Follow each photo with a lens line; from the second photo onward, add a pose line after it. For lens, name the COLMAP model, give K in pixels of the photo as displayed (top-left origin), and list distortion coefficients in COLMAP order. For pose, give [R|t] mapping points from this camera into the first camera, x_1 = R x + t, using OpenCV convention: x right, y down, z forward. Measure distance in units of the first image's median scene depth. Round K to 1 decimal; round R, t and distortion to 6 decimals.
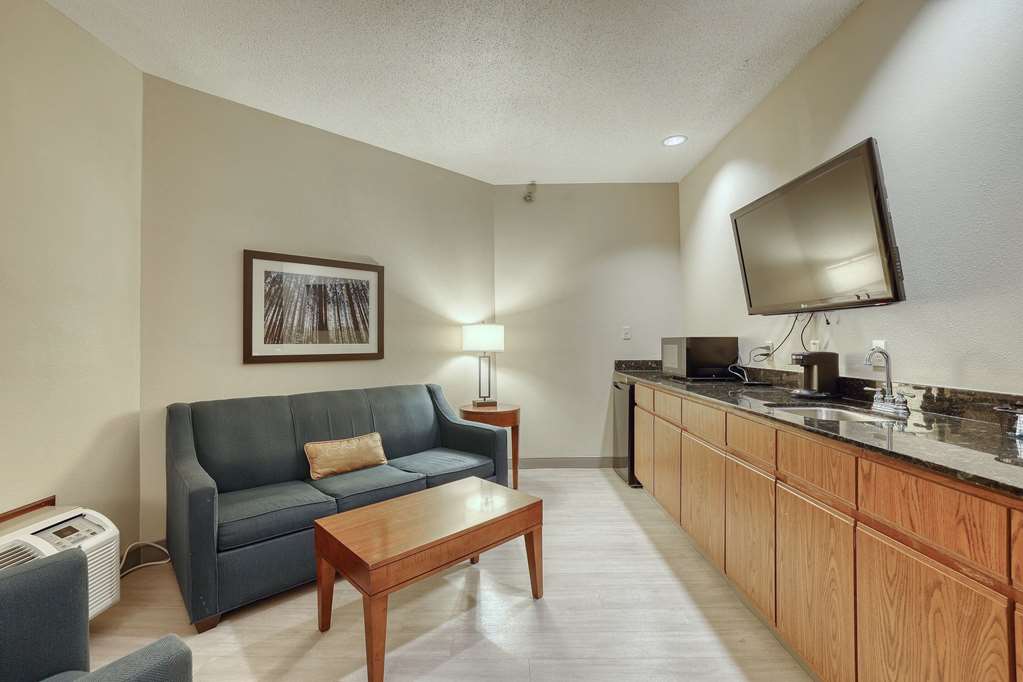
lens RADIAL K [[441.9, 0, 503.2], [0, 441.9, 335.7], [0, 0, 1]] dist [-0.047714, 0.016103]
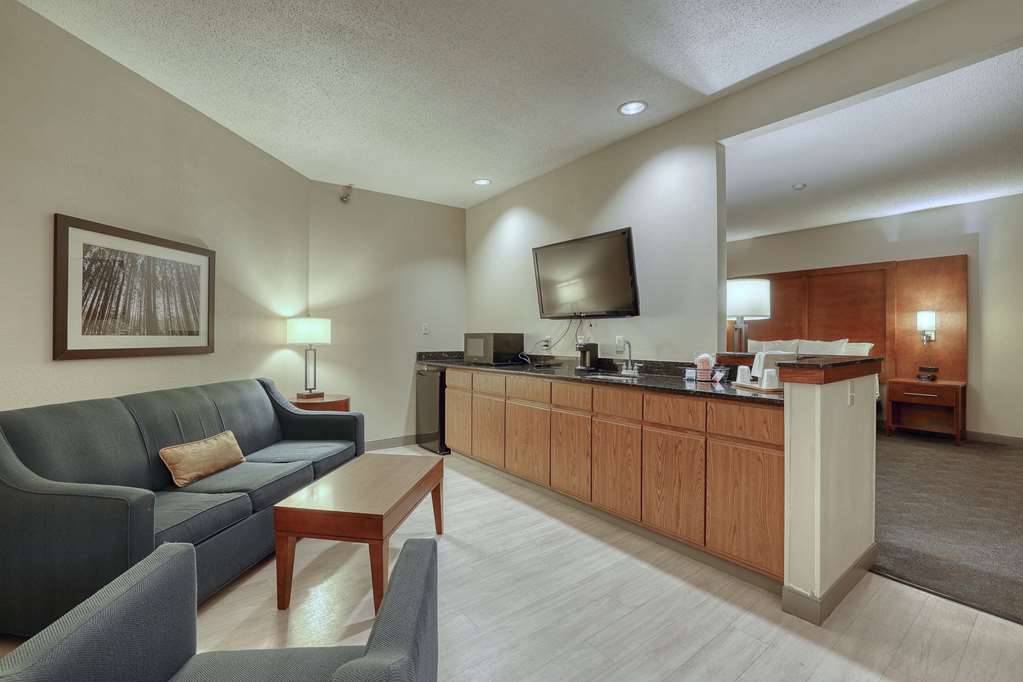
lens RADIAL K [[441.9, 0, 503.2], [0, 441.9, 335.7], [0, 0, 1]] dist [-0.047714, 0.016103]
pose [[0.788773, 0.008998, 0.614618, -0.390667], [-0.015590, 0.999864, 0.005370, 0.003708], [-0.614487, -0.013818, 0.788806, -0.088428]]
